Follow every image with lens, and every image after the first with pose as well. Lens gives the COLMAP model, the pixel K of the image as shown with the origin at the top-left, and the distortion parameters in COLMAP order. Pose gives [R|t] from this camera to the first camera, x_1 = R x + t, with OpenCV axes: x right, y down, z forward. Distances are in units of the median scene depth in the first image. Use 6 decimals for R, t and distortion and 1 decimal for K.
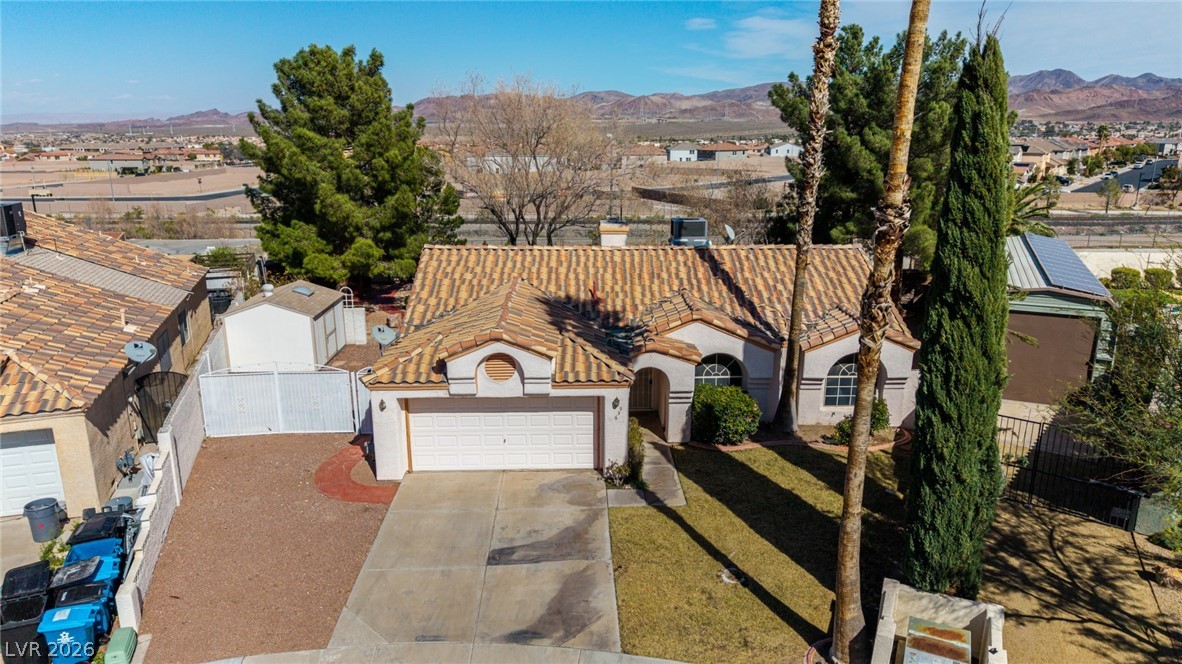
lens RADIAL K [[797.3, 0, 602.9], [0, 797.3, 325.9], [0, 0, 1]] dist [0.020720, -0.023487]
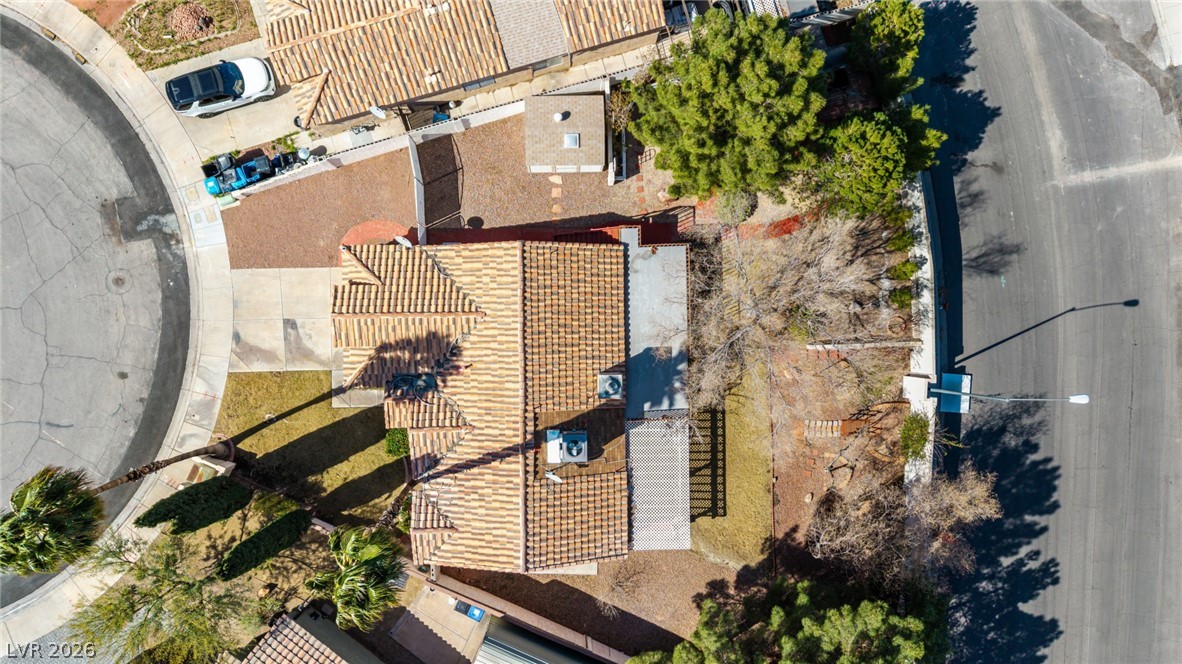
lens RADIAL K [[797.3, 0, 590.5], [0, 797.3, 334.1], [0, 0, 1]] dist [0.020720, -0.023487]
pose [[-0.017839, 0.999818, 0.006692, -0.096468], [-0.285687, -0.011512, 0.958254, -1.679179], [0.958157, 0.015182, 0.285840, 0.879012]]
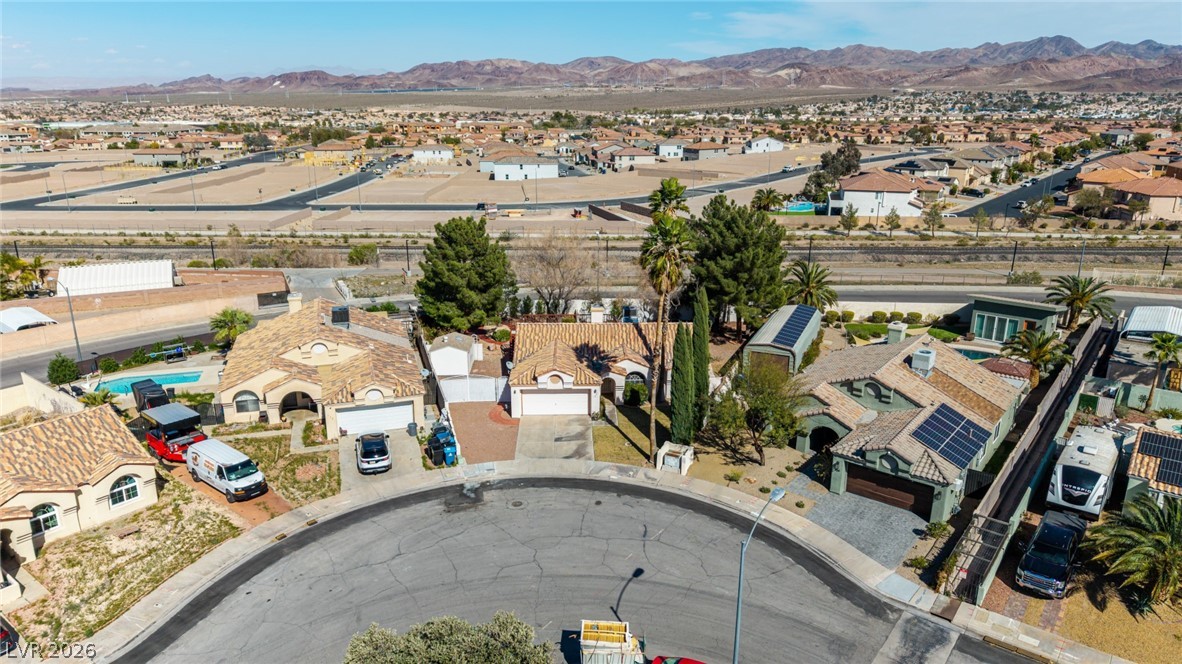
lens RADIAL K [[797.3, 0, 597.0], [0, 797.3, 330.3], [0, 0, 1]] dist [0.020720, -0.023487]
pose [[0.999993, -0.000053, -0.003706, 0.028728], [0.000222, 0.998950, 0.045816, -0.221870], [0.003700, -0.045816, 0.998943, -1.622585]]
